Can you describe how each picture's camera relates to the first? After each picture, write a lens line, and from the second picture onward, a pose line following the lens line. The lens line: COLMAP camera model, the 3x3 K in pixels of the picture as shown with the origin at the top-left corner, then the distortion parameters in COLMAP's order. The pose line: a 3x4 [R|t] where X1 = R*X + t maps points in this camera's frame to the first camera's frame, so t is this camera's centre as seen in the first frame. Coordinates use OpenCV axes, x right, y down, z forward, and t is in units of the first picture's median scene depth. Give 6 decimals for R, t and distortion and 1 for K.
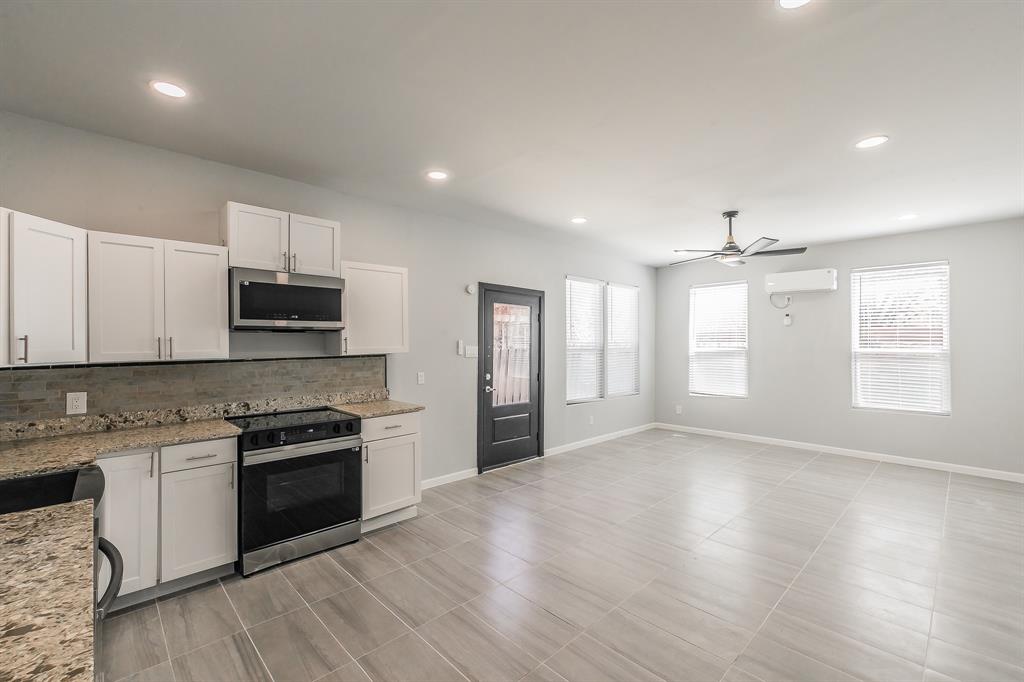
lens RADIAL K [[456.7, 0, 510.8], [0, 456.7, 337.3], [0, 0, 1]] dist [-0.002340, -0.000409]
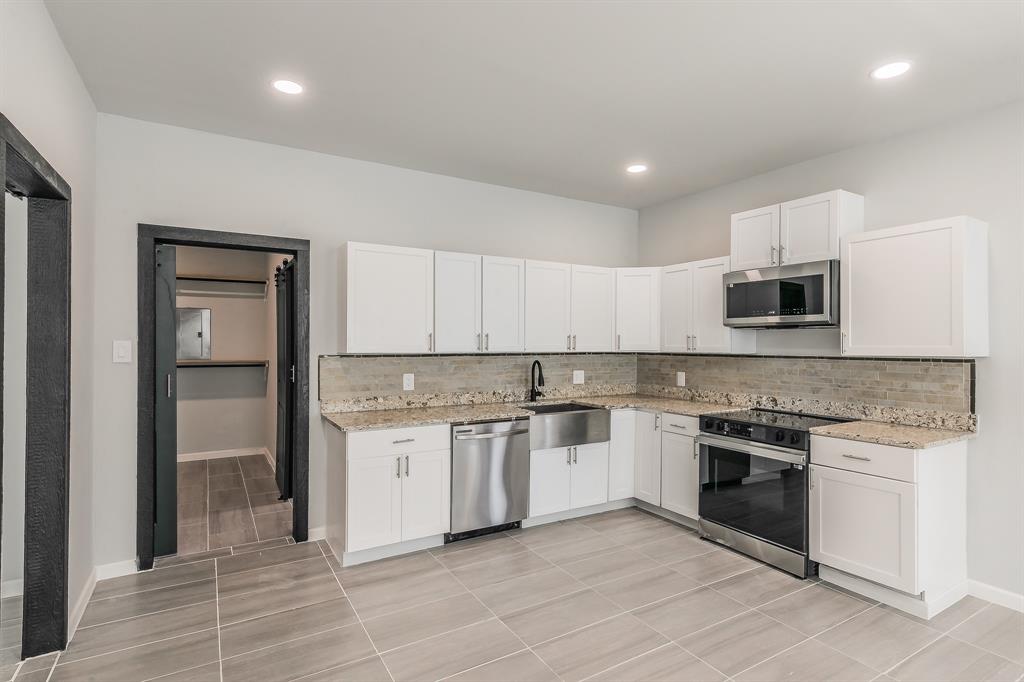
lens RADIAL K [[513.3, 0, 512.0], [0, 513.3, 341.0], [0, 0, 1]] dist [0.001695, 0.000327]
pose [[-0.246201, 0.003001, -0.969214, 0.667494], [0.006883, 0.999975, 0.001348, 0.009448], [0.969194, -0.006339, -0.246216, 0.693681]]
